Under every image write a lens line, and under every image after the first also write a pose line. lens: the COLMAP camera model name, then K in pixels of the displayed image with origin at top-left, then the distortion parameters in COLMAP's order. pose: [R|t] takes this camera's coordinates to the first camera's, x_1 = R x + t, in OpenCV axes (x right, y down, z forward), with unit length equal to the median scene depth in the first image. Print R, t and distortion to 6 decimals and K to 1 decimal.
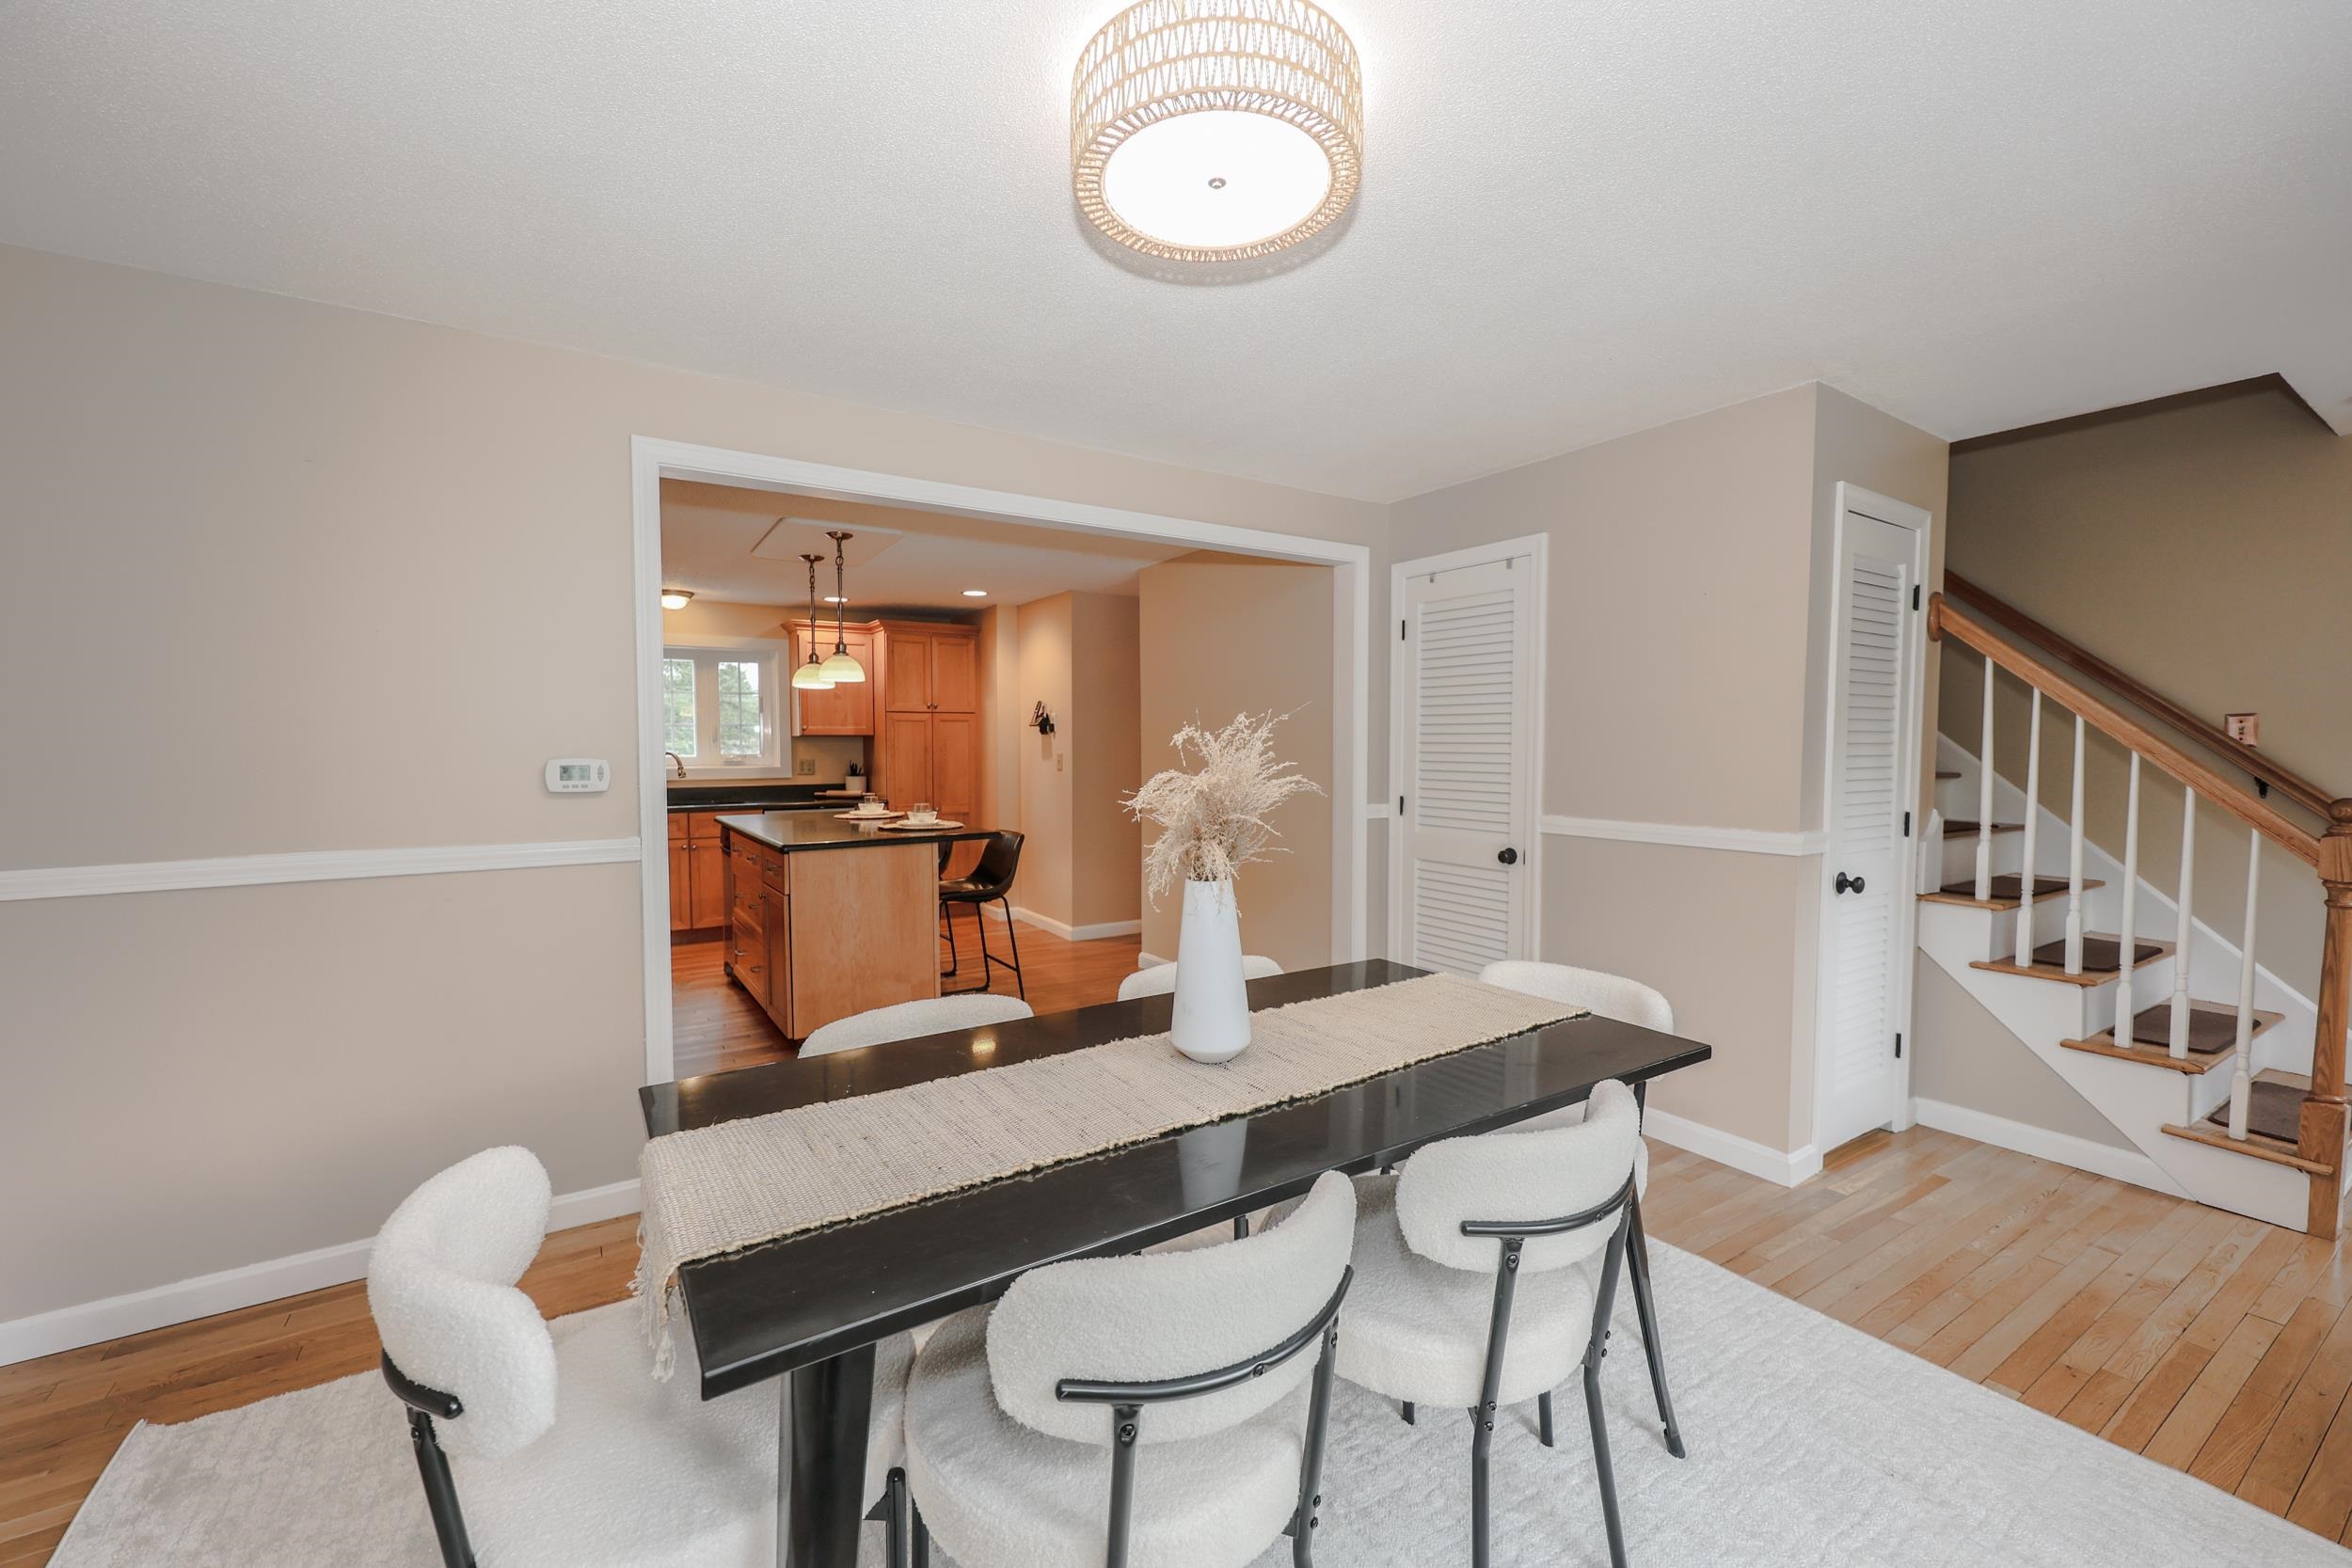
lens RADIAL K [[952.9, 0, 1170.5], [0, 952.9, 783.8], [0, 0, 1]] dist [0.000202, 0.000182]
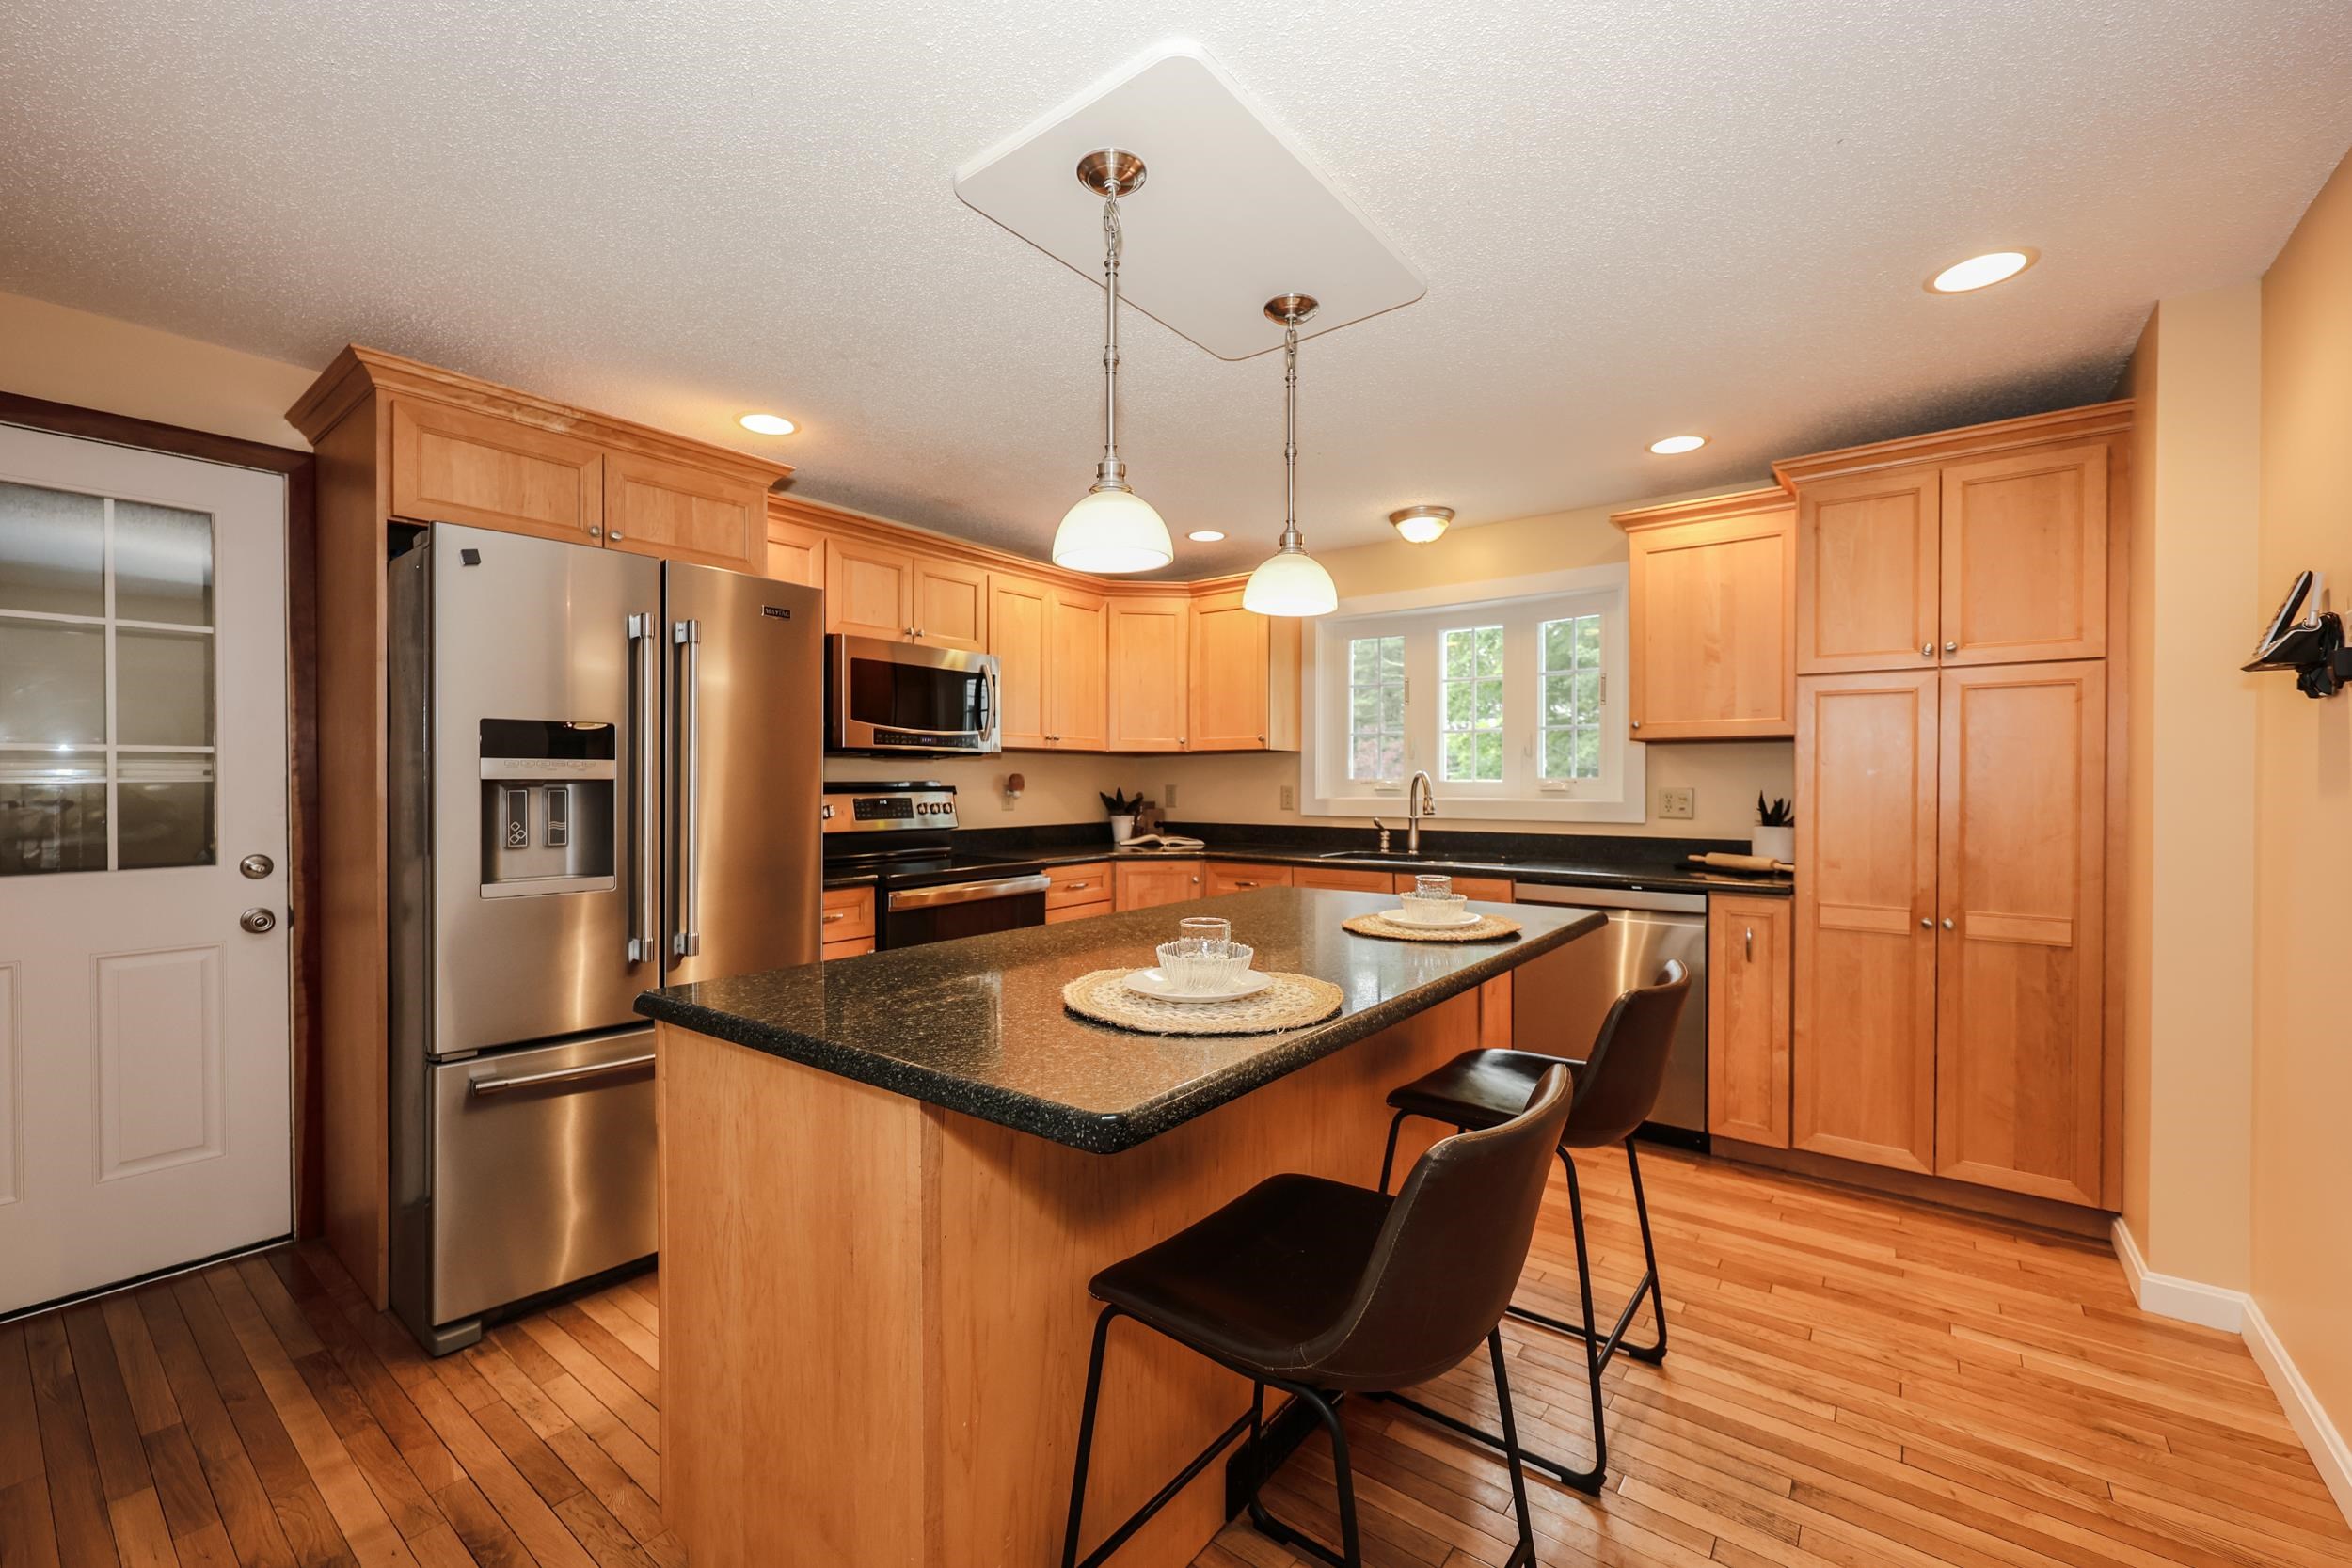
lens RADIAL K [[952.9, 0, 1177.3], [0, 952.9, 781.0], [0, 0, 1]] dist [0.000202, 0.000182]
pose [[0.335160, 0.005945, -0.942143, 0.006480], [-0.044967, 0.998941, -0.009694, -0.013157], [0.941088, 0.045615, 0.335072, 0.589959]]
